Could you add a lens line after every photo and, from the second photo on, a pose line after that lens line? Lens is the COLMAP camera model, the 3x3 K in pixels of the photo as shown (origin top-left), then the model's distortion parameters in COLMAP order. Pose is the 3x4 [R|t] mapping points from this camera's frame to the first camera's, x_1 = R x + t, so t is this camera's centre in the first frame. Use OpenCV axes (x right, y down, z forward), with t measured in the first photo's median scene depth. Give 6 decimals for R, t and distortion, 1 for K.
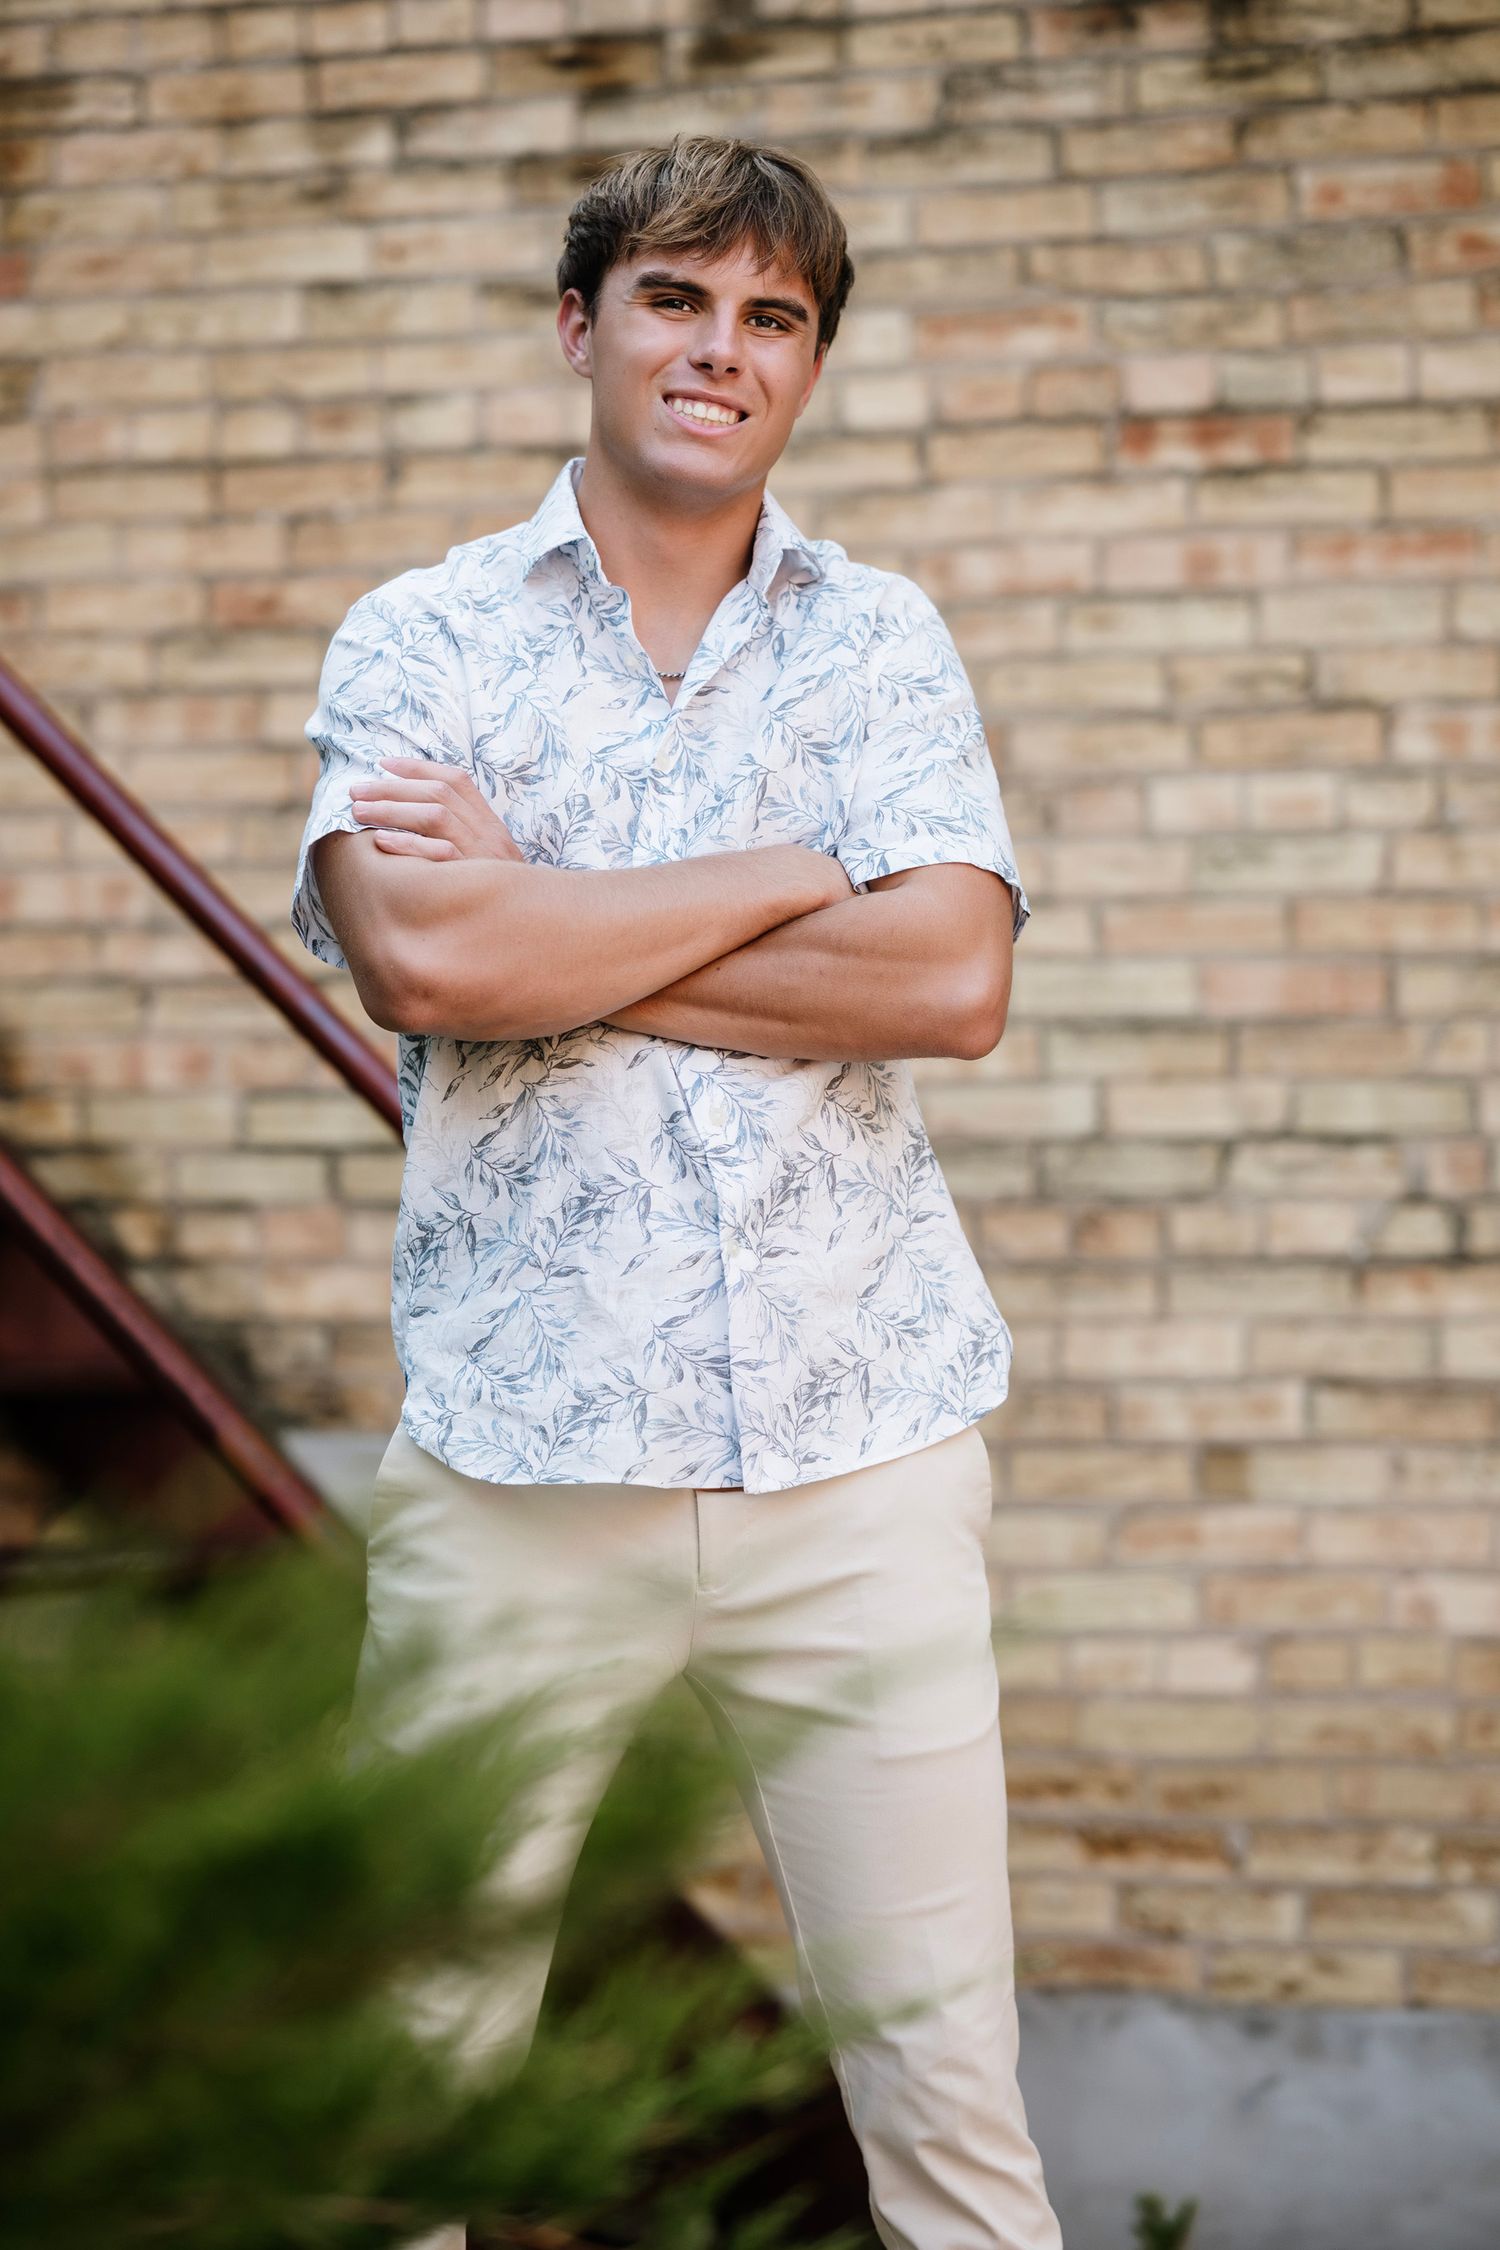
lens RADIAL K [[7074.8, 0, 750.0], [0, 7074.8, 1125.0], [0, 0, 1]] dist [-0.110013, 1.873257]
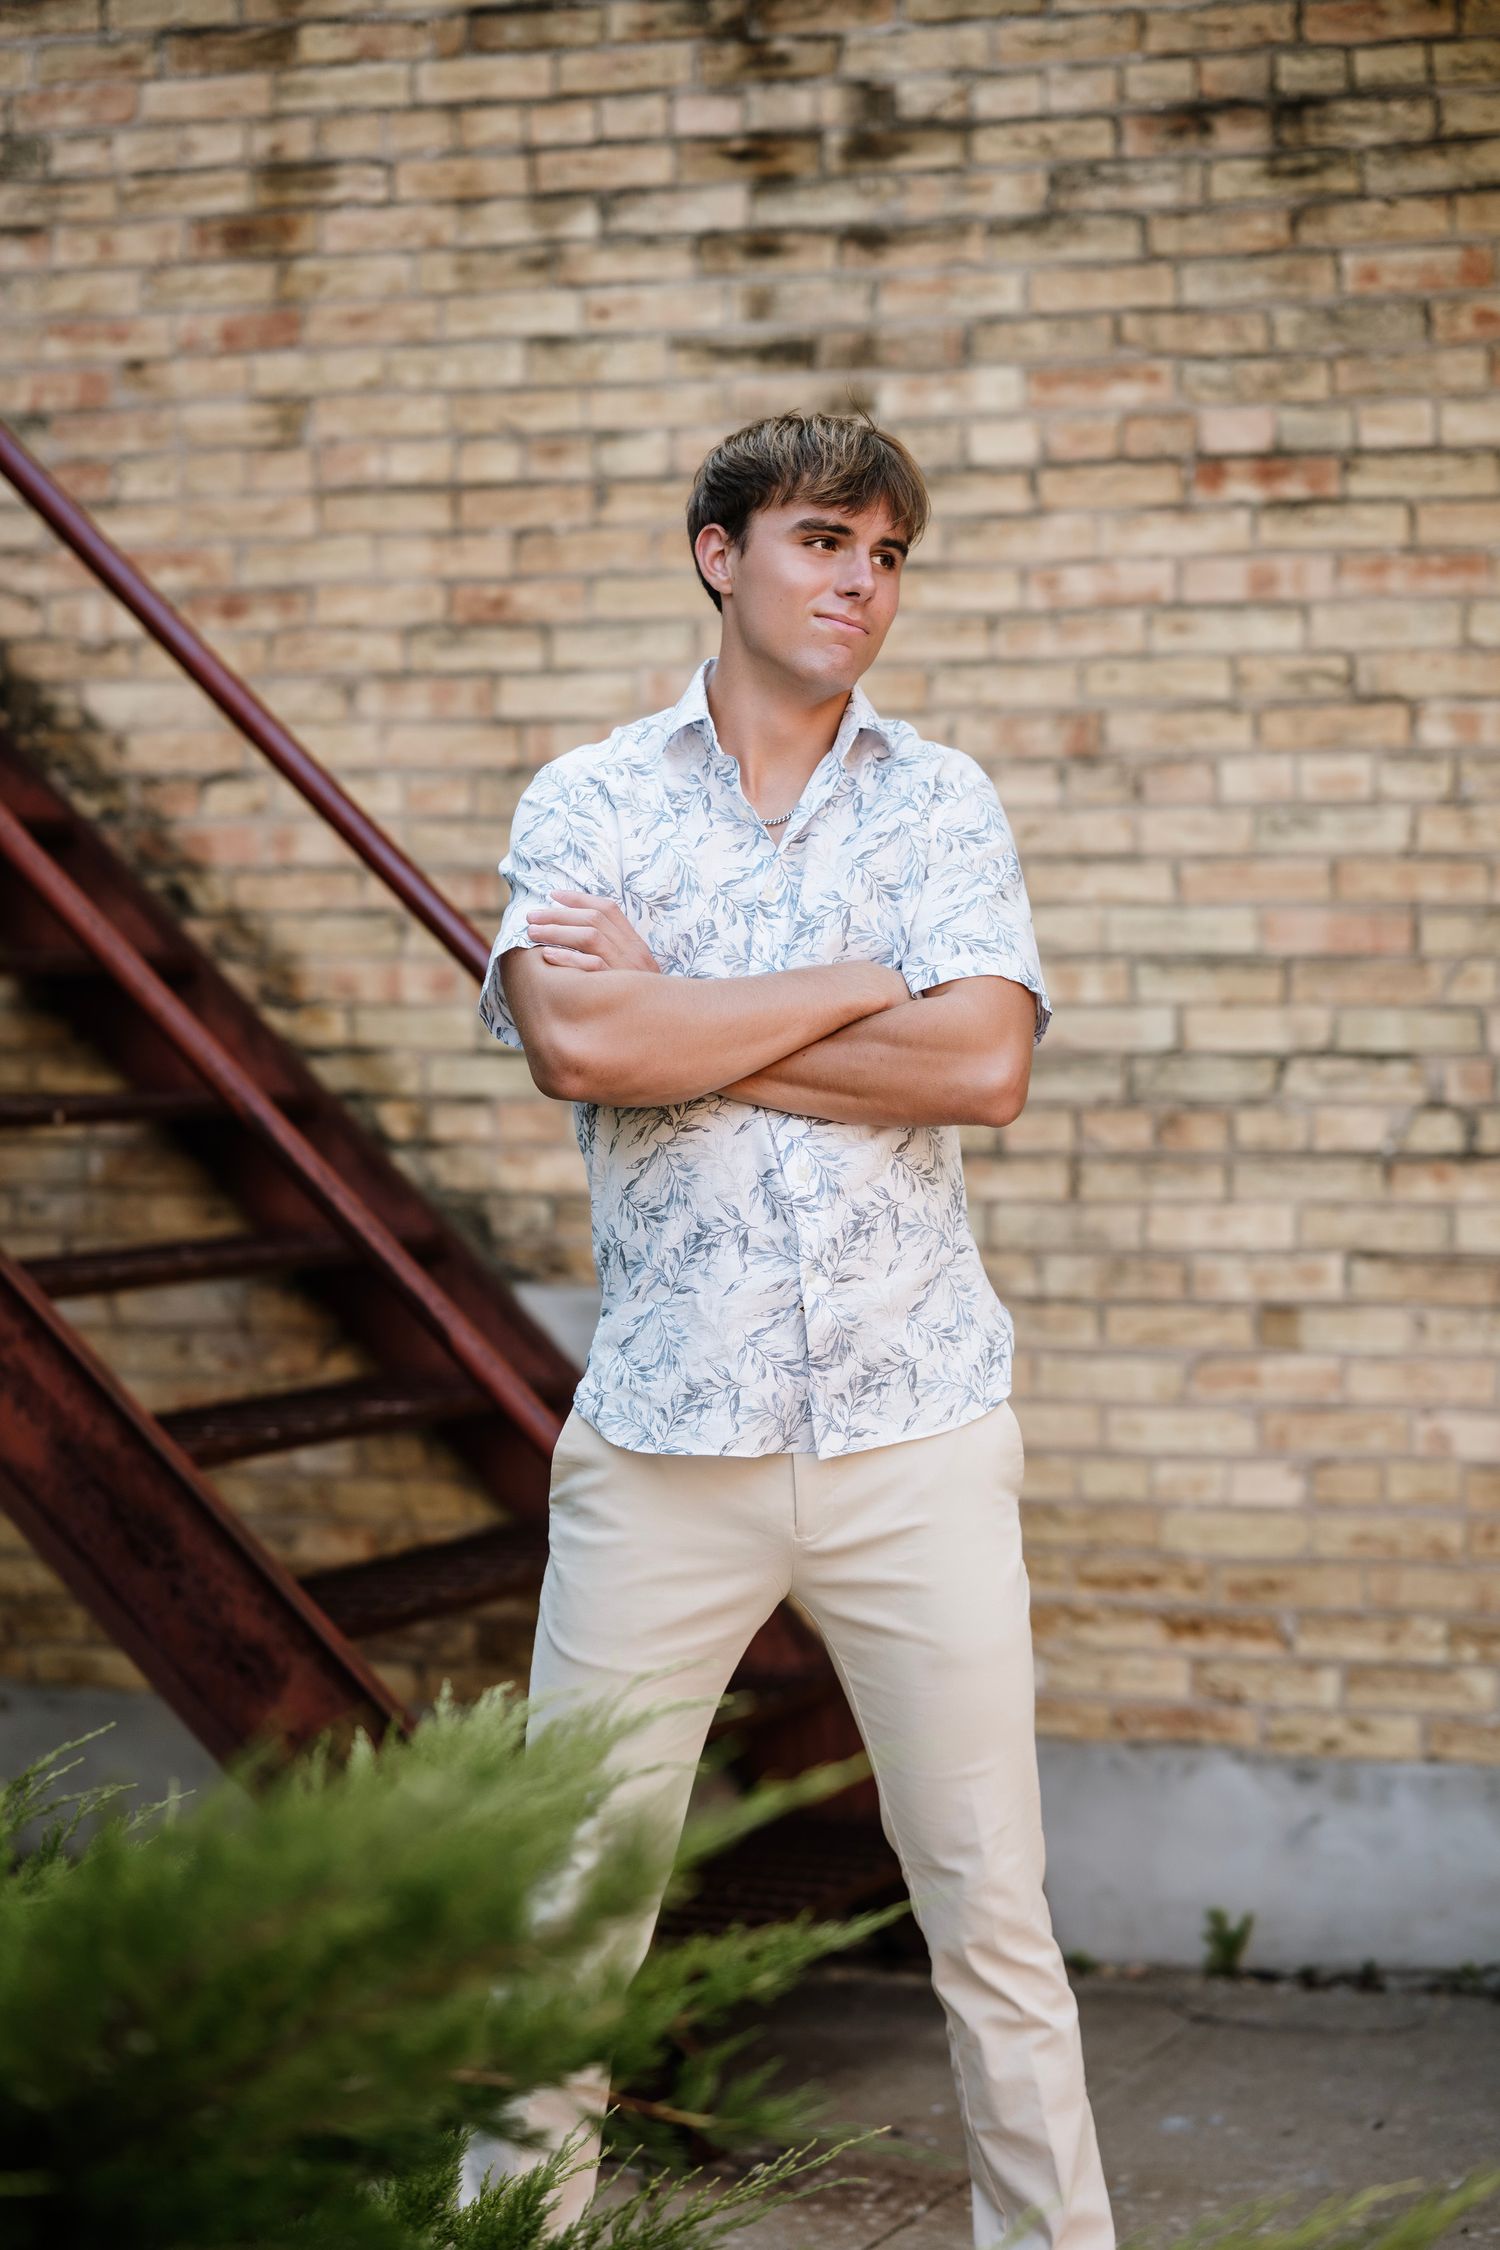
lens RADIAL K [[7074.8, 0, 750.0], [0, 7074.8, 1125.0], [0, 0, 1]] dist [-0.110013, 1.873257]
pose [[0.998735, -0.001454, -0.050260, 0.036956], [0.005758, 0.996313, 0.085600, -0.090912], [0.049950, -0.085781, 0.995061, -0.221452]]
